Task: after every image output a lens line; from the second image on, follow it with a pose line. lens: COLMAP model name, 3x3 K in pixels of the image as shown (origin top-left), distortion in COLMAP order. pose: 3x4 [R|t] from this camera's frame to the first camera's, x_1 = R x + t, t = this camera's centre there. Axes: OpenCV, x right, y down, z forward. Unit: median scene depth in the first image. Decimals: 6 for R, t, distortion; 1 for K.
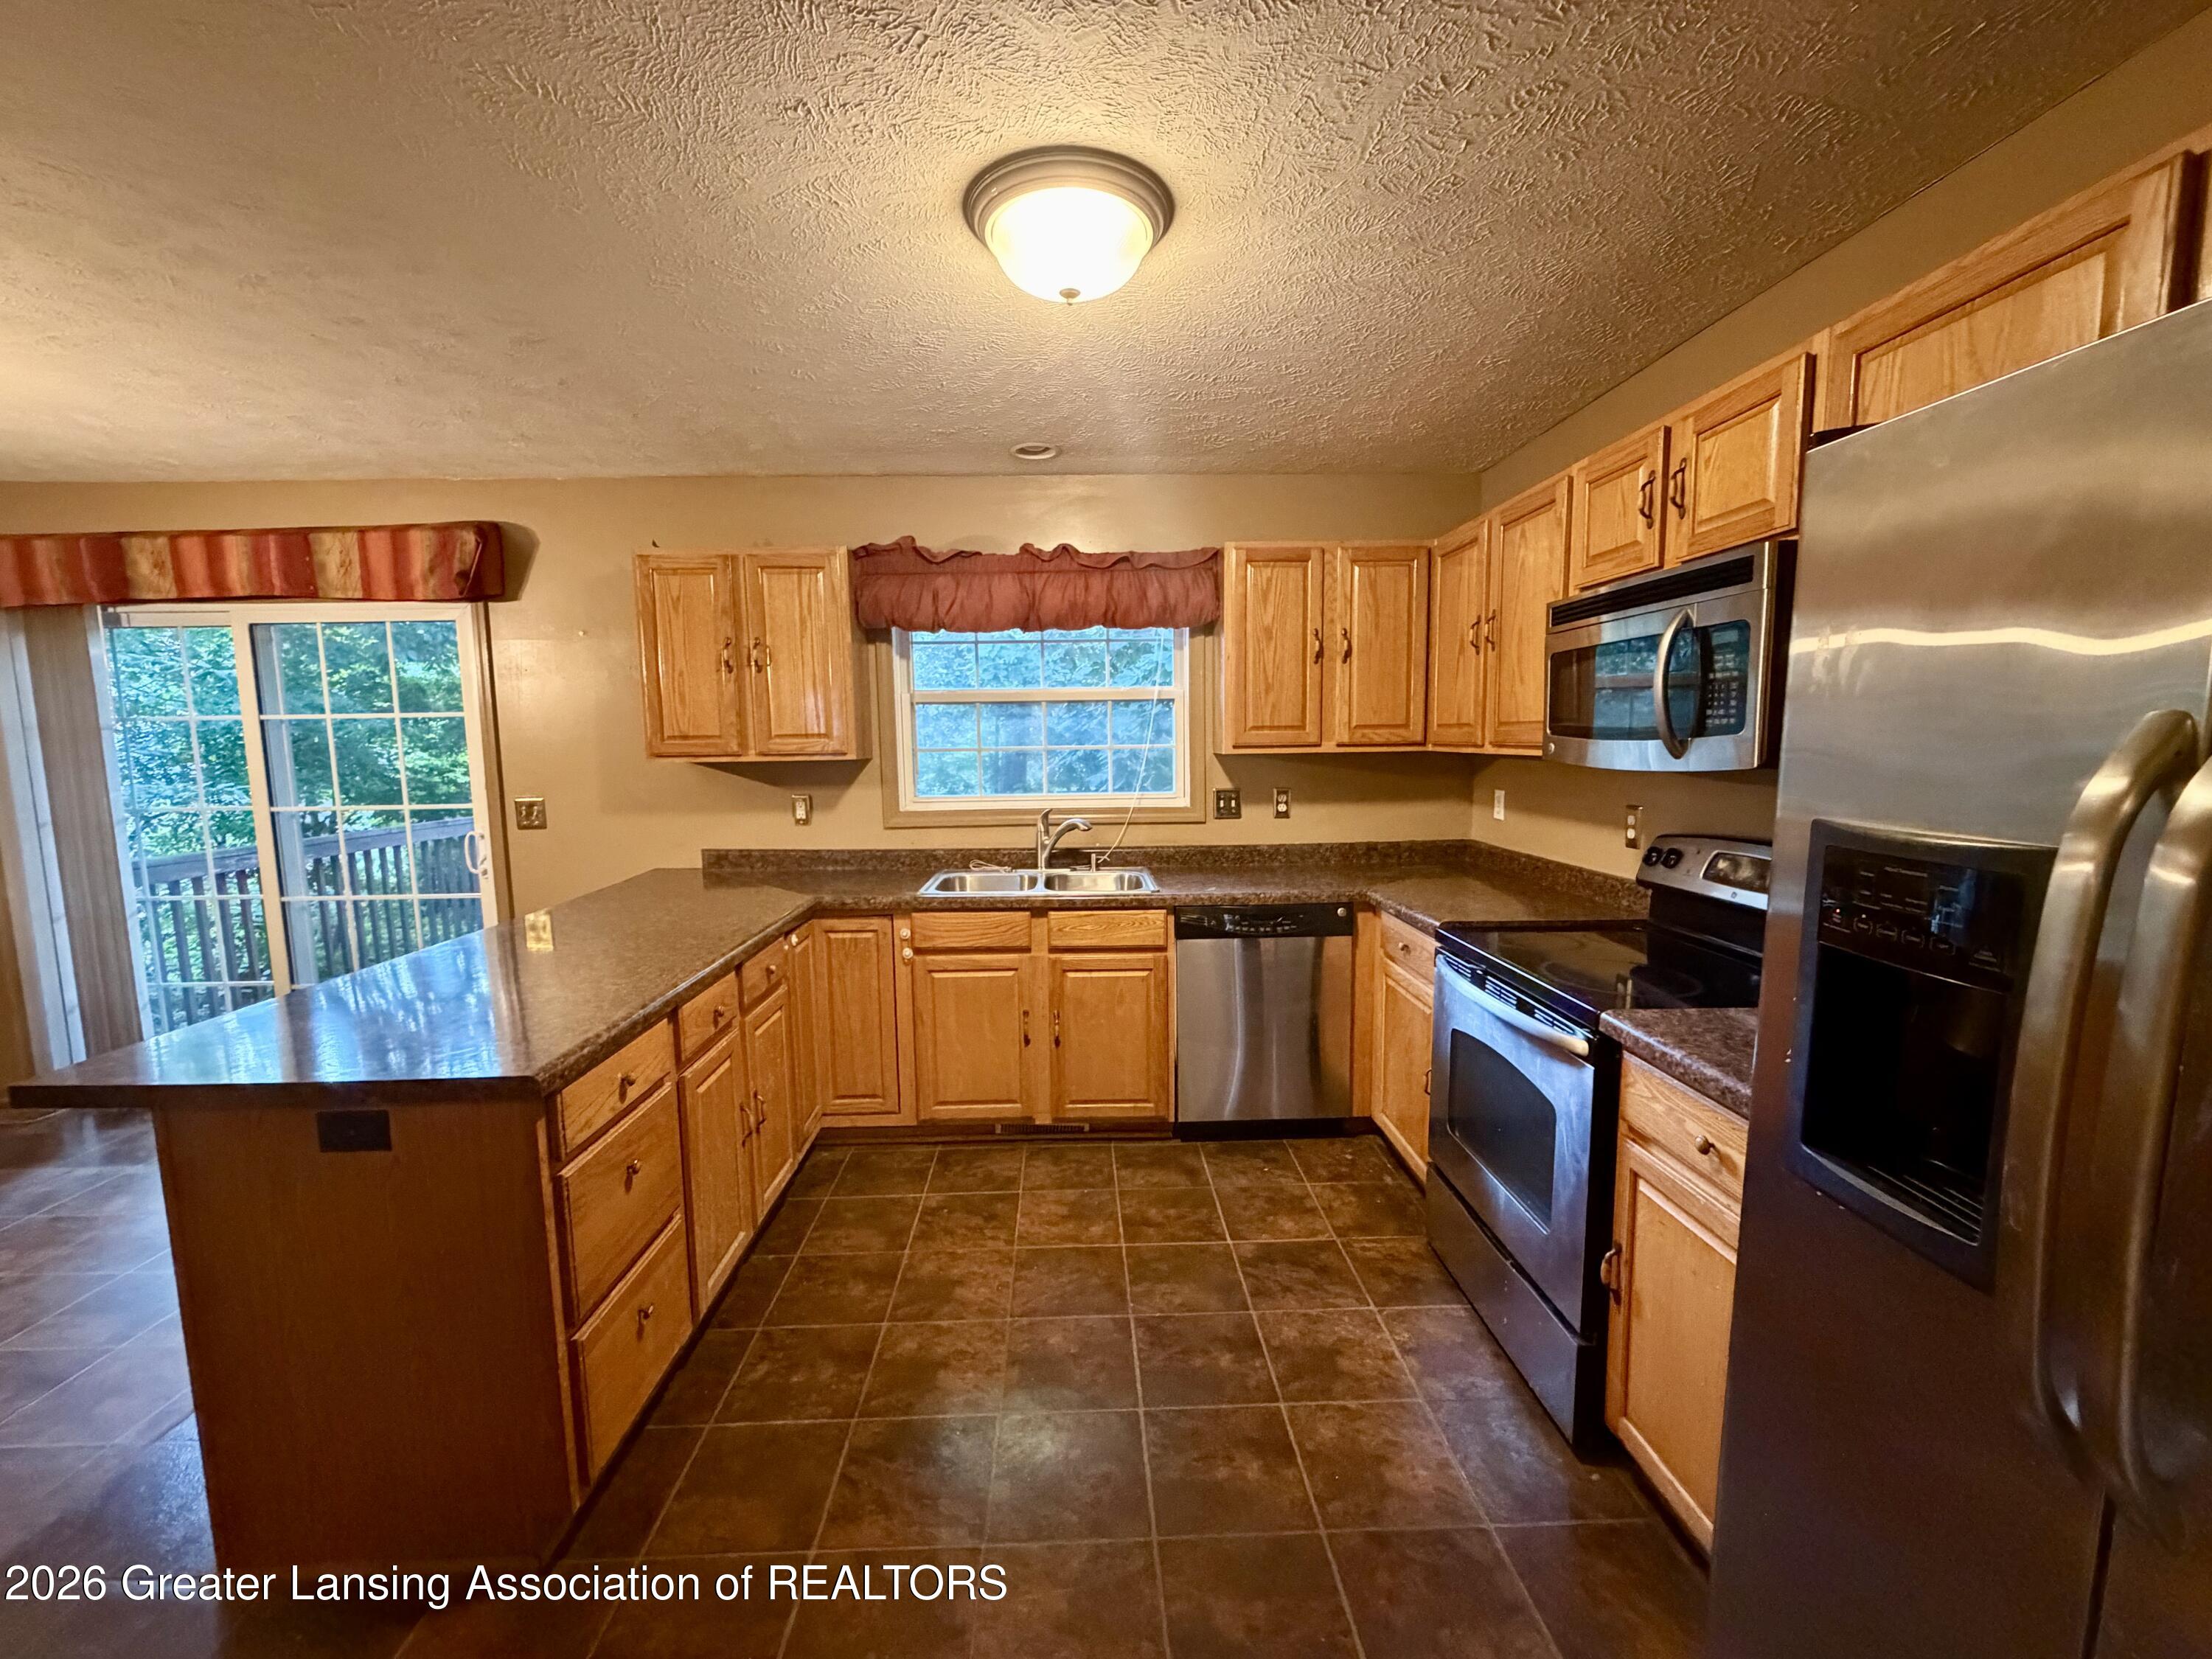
lens RADIAL K [[879.3, 0, 1095.0], [0, 879.3, 828.7], [0, 0, 1]] dist [-0.001295, -0.000059]
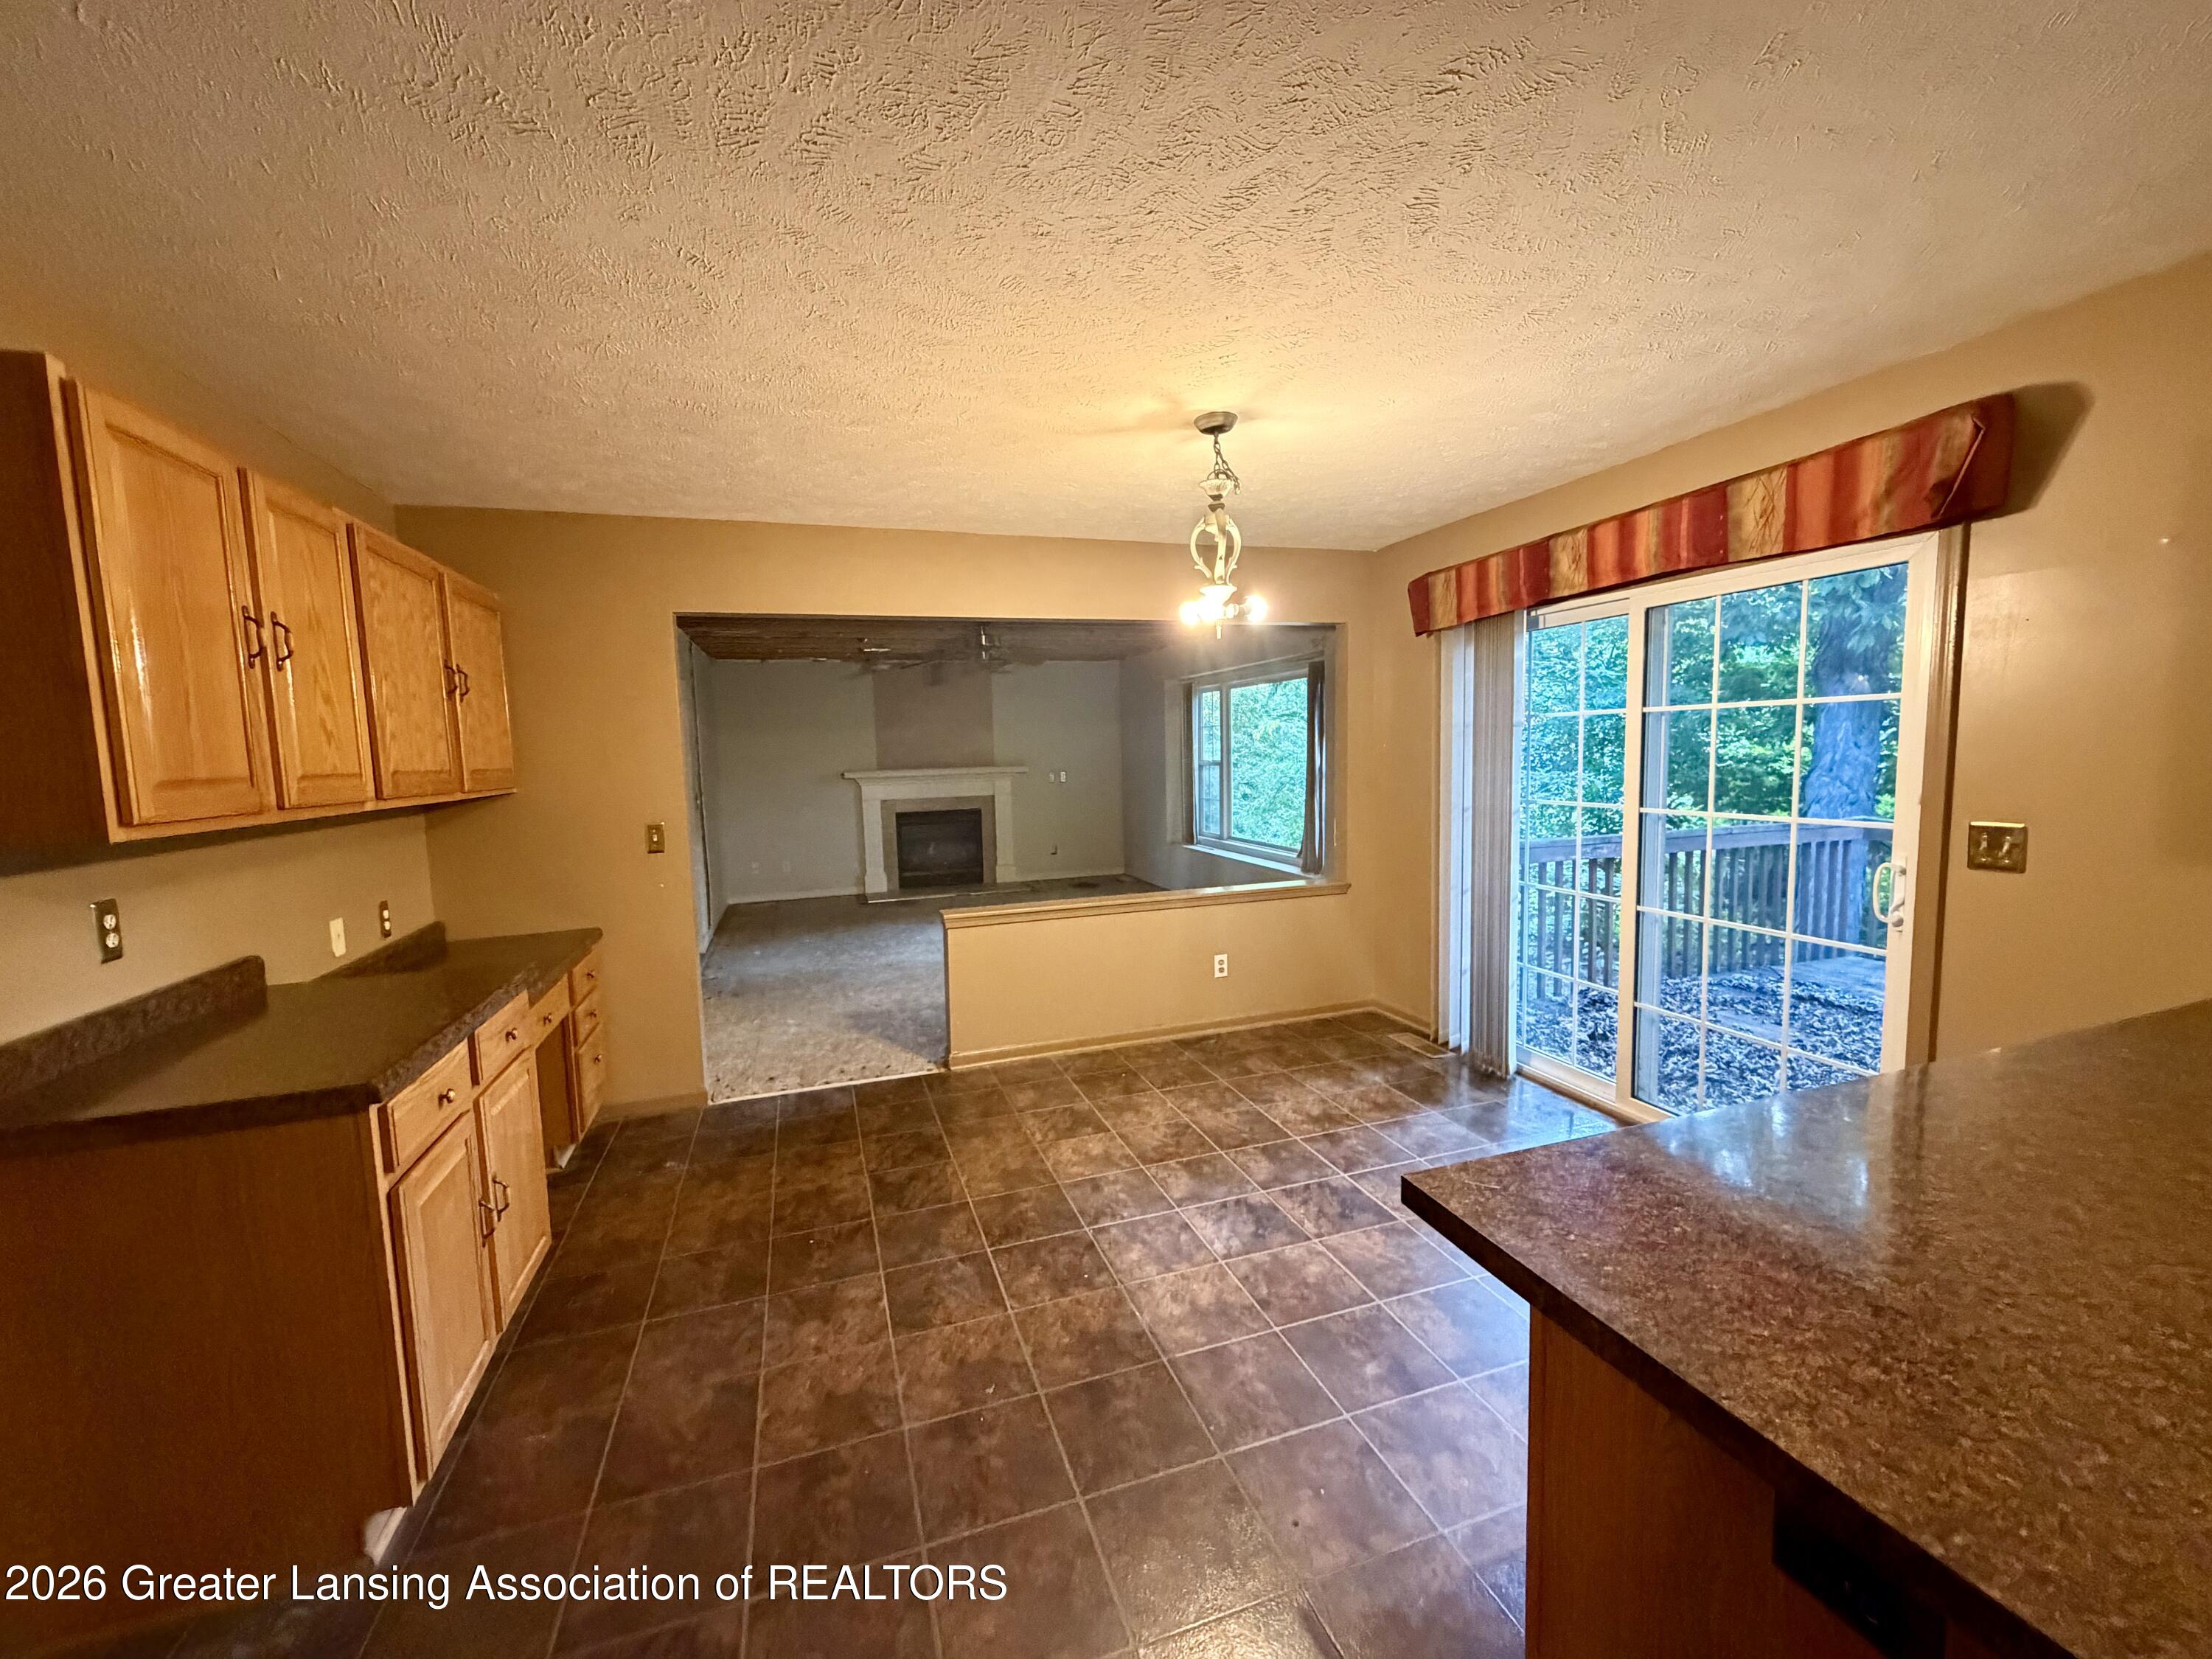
lens RADIAL K [[879.3, 0, 1095.0], [0, 879.3, 828.7], [0, 0, 1]] dist [-0.001295, -0.000059]
pose [[0.290070, 0.096234, -0.952155, -0.232216], [-0.081841, 0.993781, 0.075509, -0.025573], [0.953500, 0.056022, 0.296142, 0.189053]]
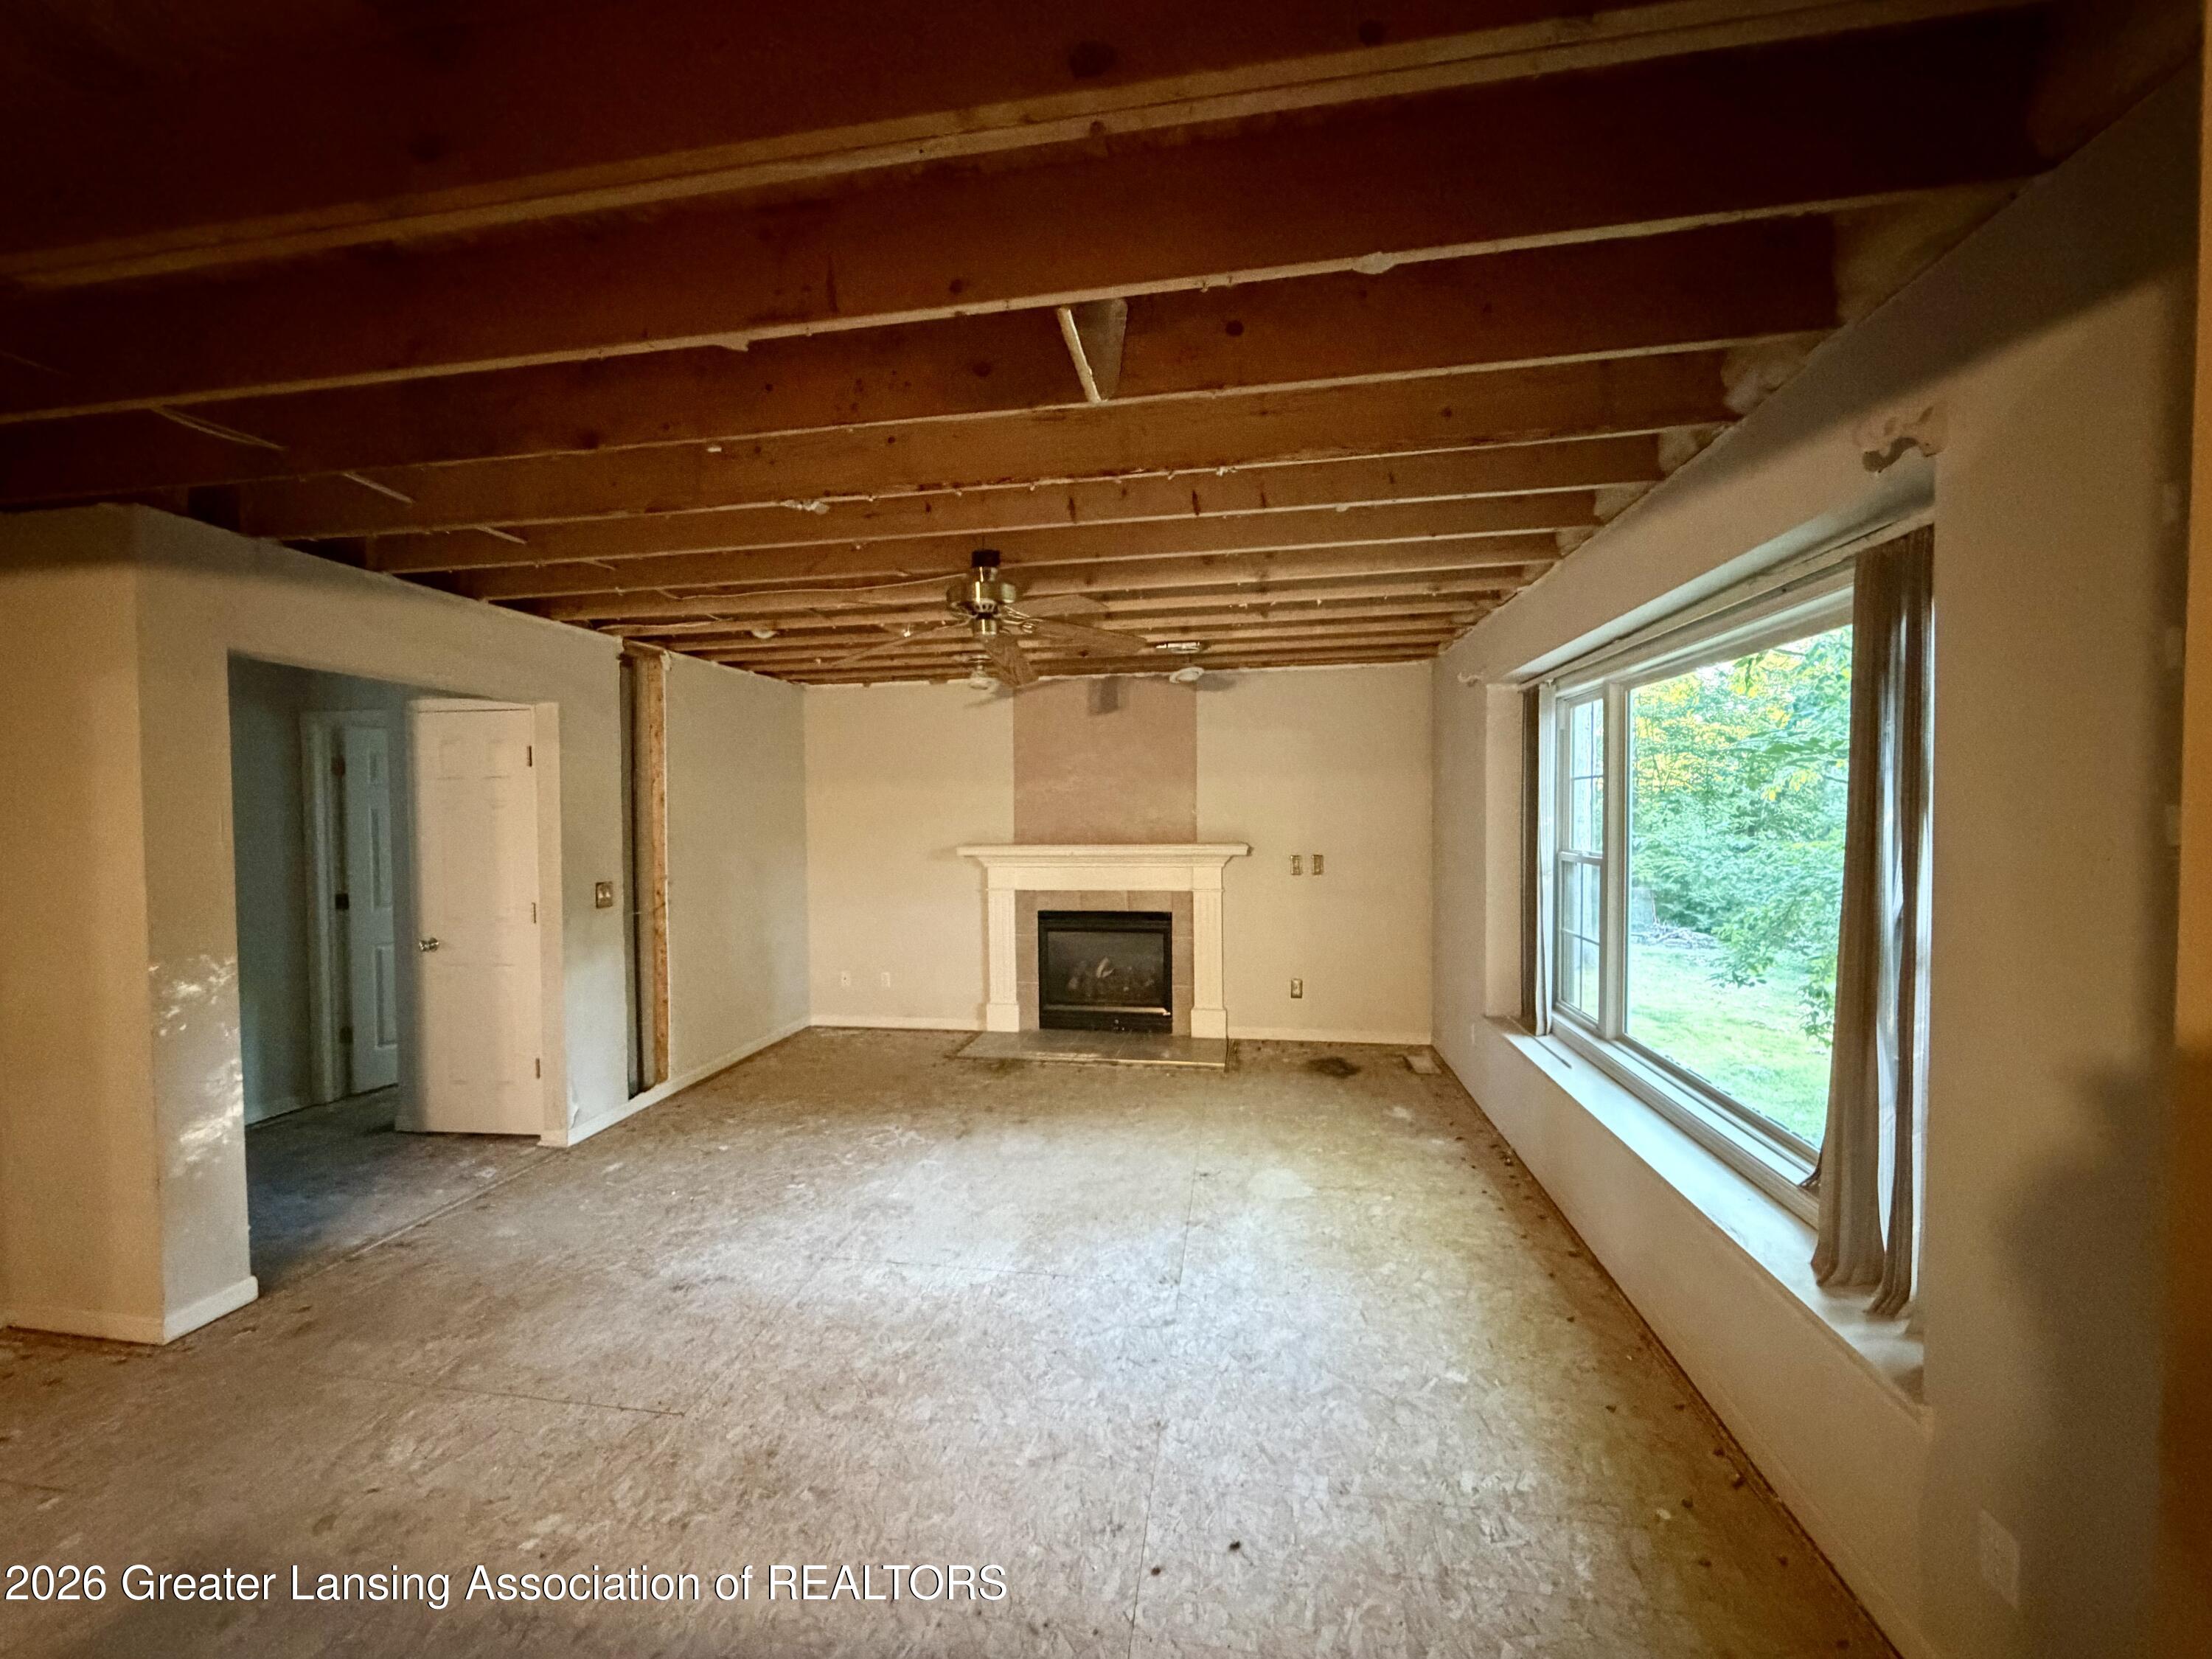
lens RADIAL K [[879.3, 0, 1095.0], [0, 879.3, 828.7], [0, 0, 1]] dist [-0.001295, -0.000059]
pose [[-0.189474, 0.036148, -0.981220, -1.038865], [-0.097437, 0.993697, 0.055423, -0.073838], [0.977039, 0.106109, -0.184757, 0.667877]]
